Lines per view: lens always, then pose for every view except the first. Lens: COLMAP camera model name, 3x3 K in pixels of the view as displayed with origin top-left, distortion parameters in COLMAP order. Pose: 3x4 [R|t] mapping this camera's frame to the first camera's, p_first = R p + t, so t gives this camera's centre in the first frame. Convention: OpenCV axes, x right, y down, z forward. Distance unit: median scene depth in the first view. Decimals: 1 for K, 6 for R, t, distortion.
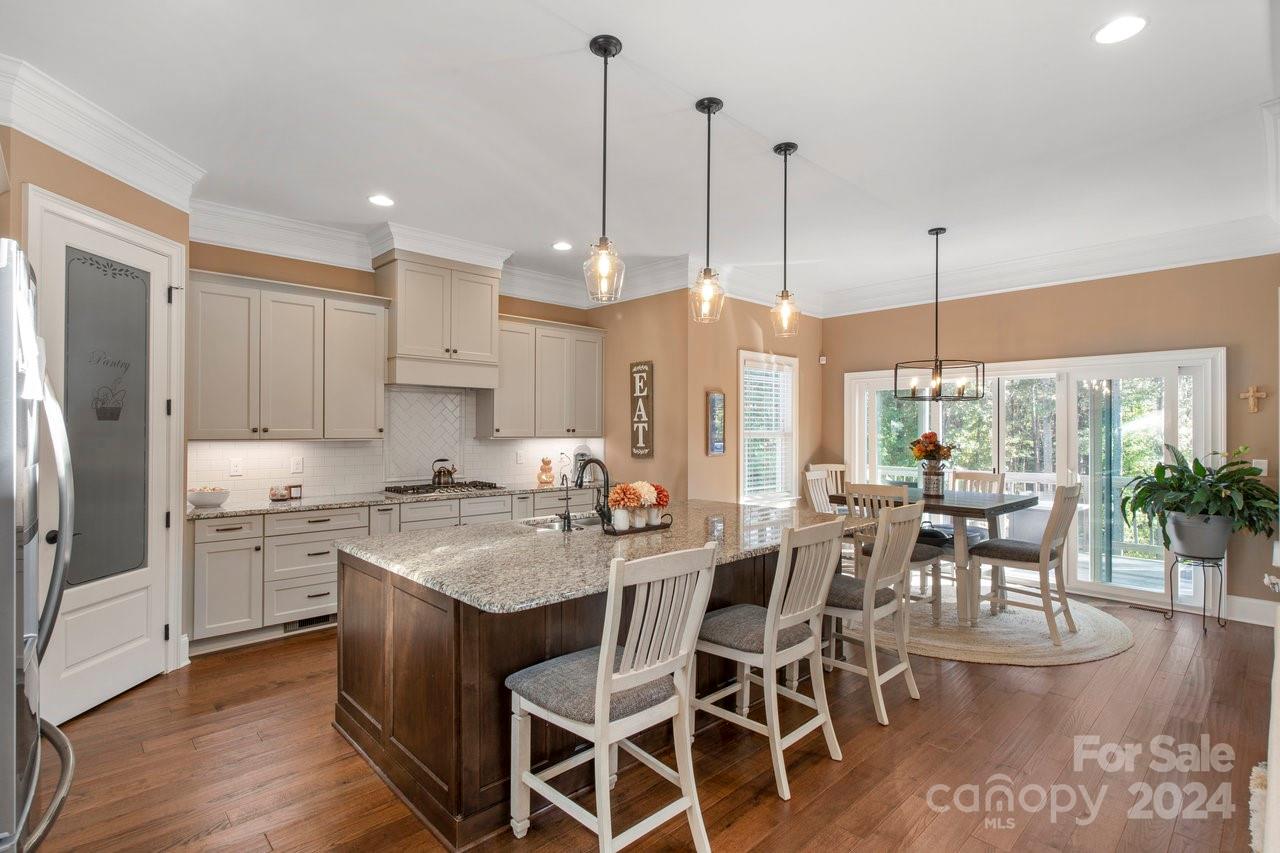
lens RADIAL K [[614.4, 0, 640.0], [0, 614.4, 426.5], [0, 0, 1]] dist [-0.000432, -0.000153]
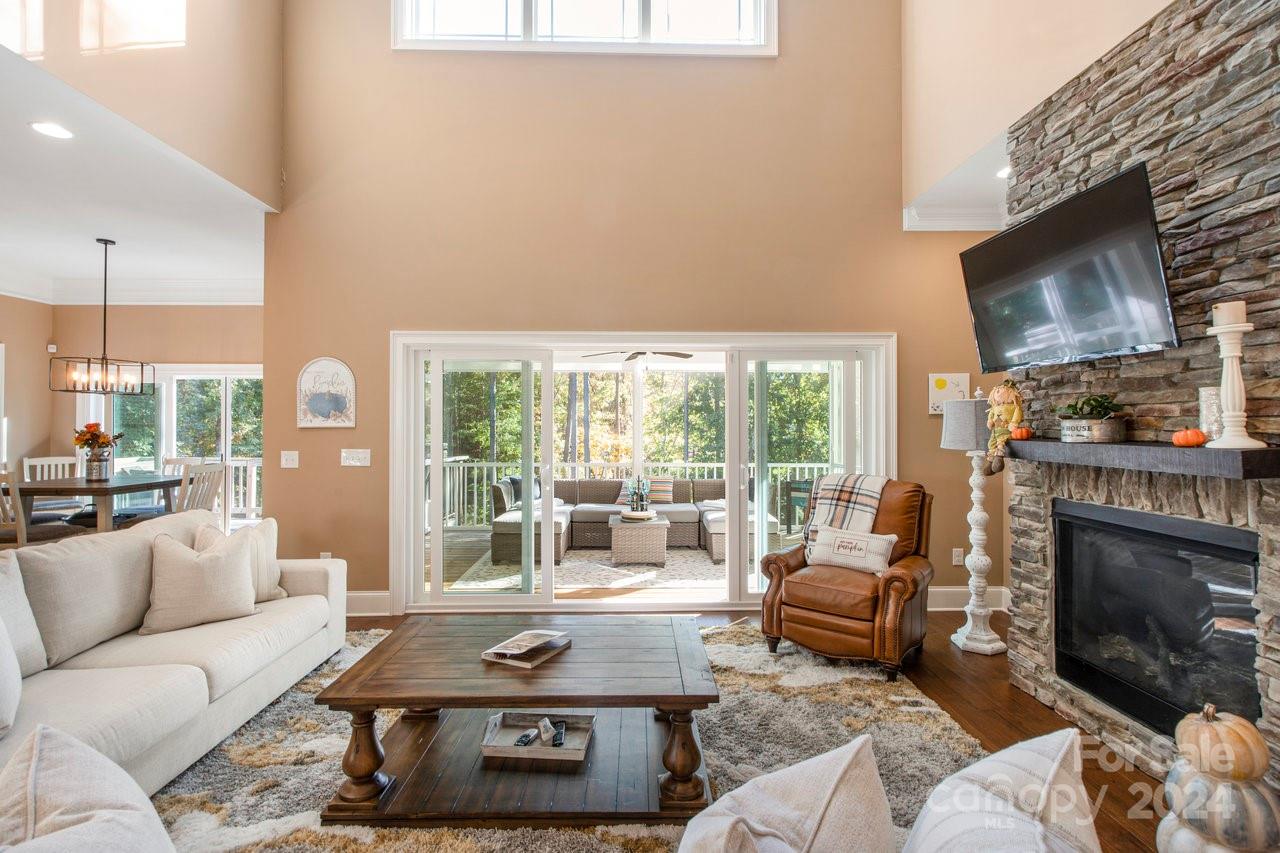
lens RADIAL K [[594.5, 0, 638.6], [0, 594.5, 418.0], [0, 0, 1]] dist [-0.000102, 0.000403]
pose [[0.673229, 0.003939, 0.739424, 0.342558], [-0.001218, 0.999990, -0.004219, 0.004467], [-0.739433, 0.001940, 0.673227, -0.440707]]
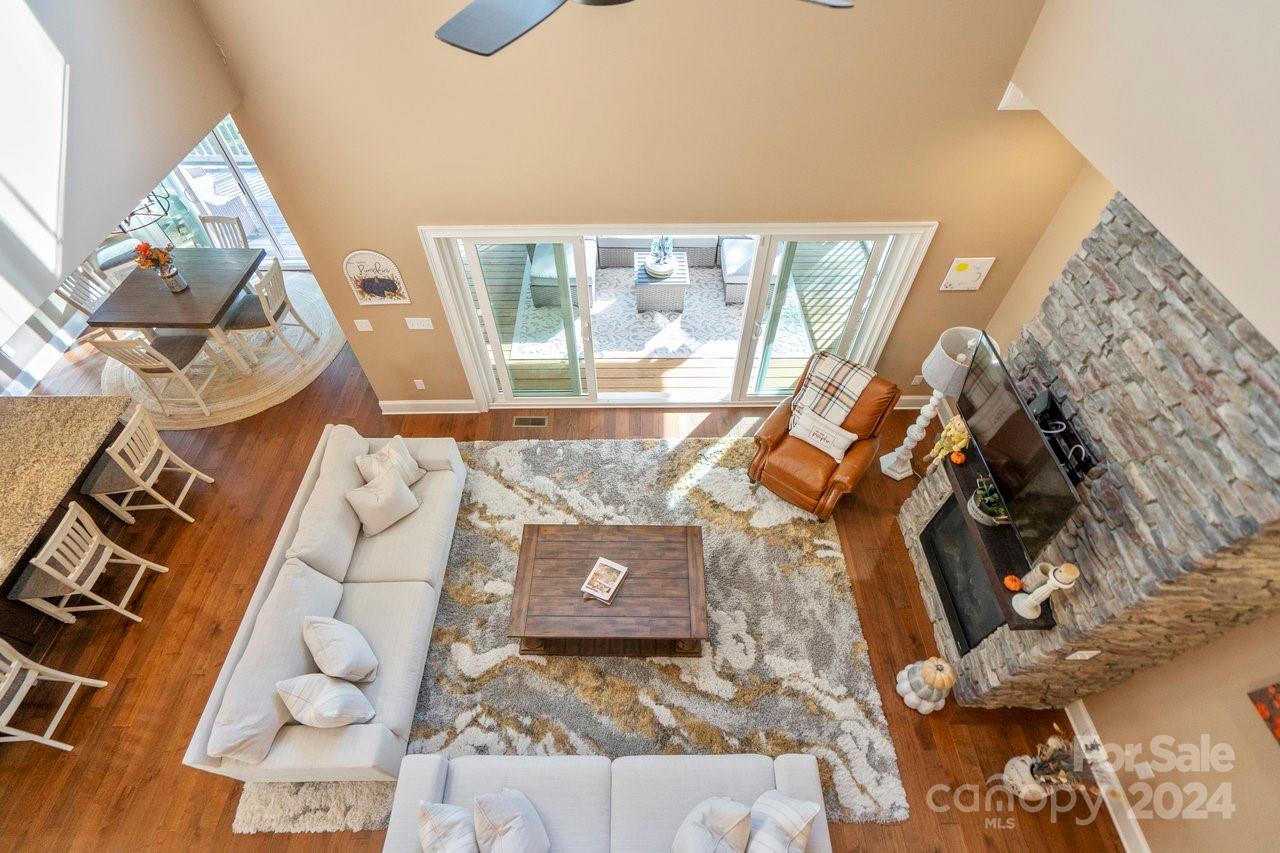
lens RADIAL K [[586.4, 0, 637.2], [0, 586.4, 417.8], [0, 0, 1]] dist [-0.001548, 0.000106]
pose [[0.684561, -0.567731, 0.457229, 0.421215], [0.001990, 0.628691, 0.777653, -0.636705], [-0.728953, -0.531441, 0.431506, -0.318376]]
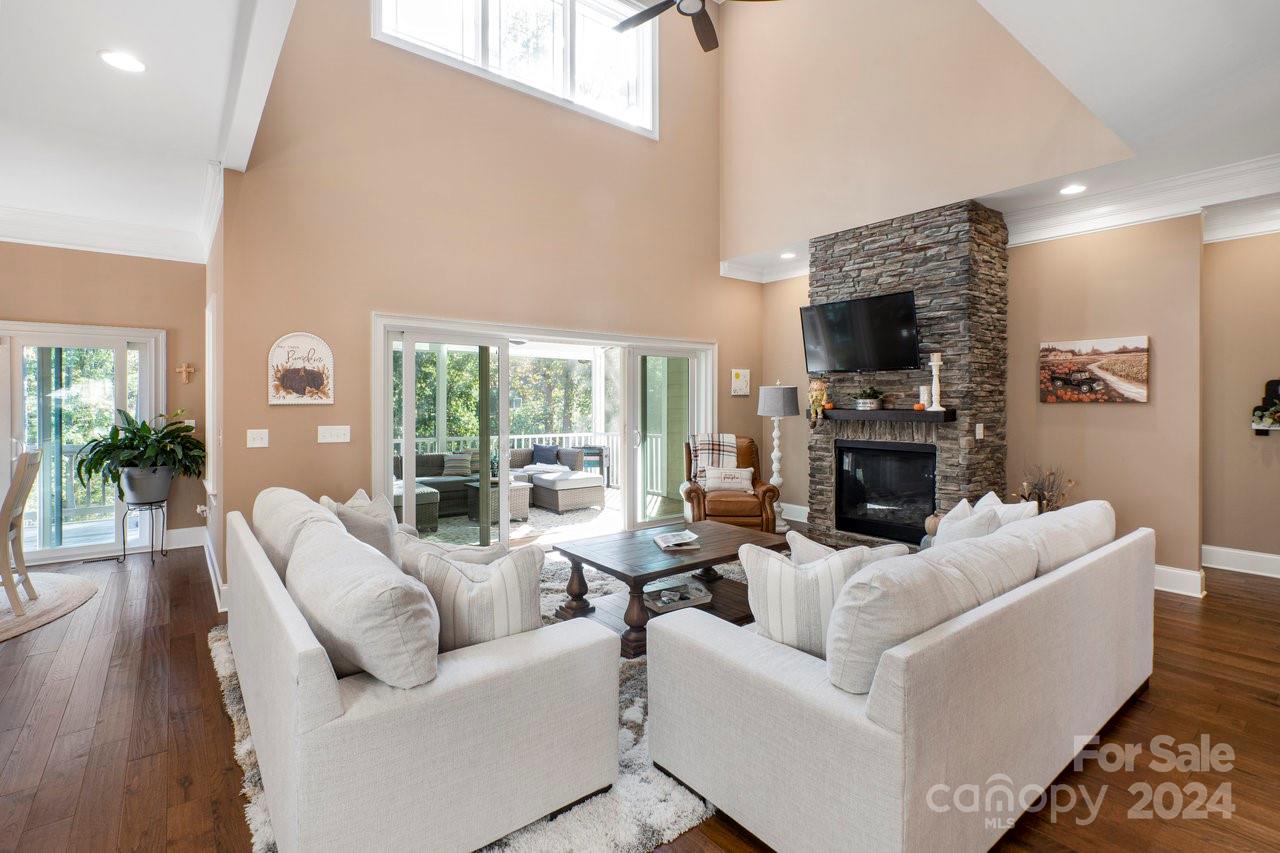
lens RADIAL K [[593.4, 0, 639.1], [0, 593.4, 404.4], [0, 0, 1]] dist [-0.002431, 0.000416]
pose [[0.093293, -0.007971, 0.995607, -0.141628], [-0.004603, 0.999954, 0.008437, 0.005729], [-0.995628, -0.005370, 0.093252, -0.058807]]
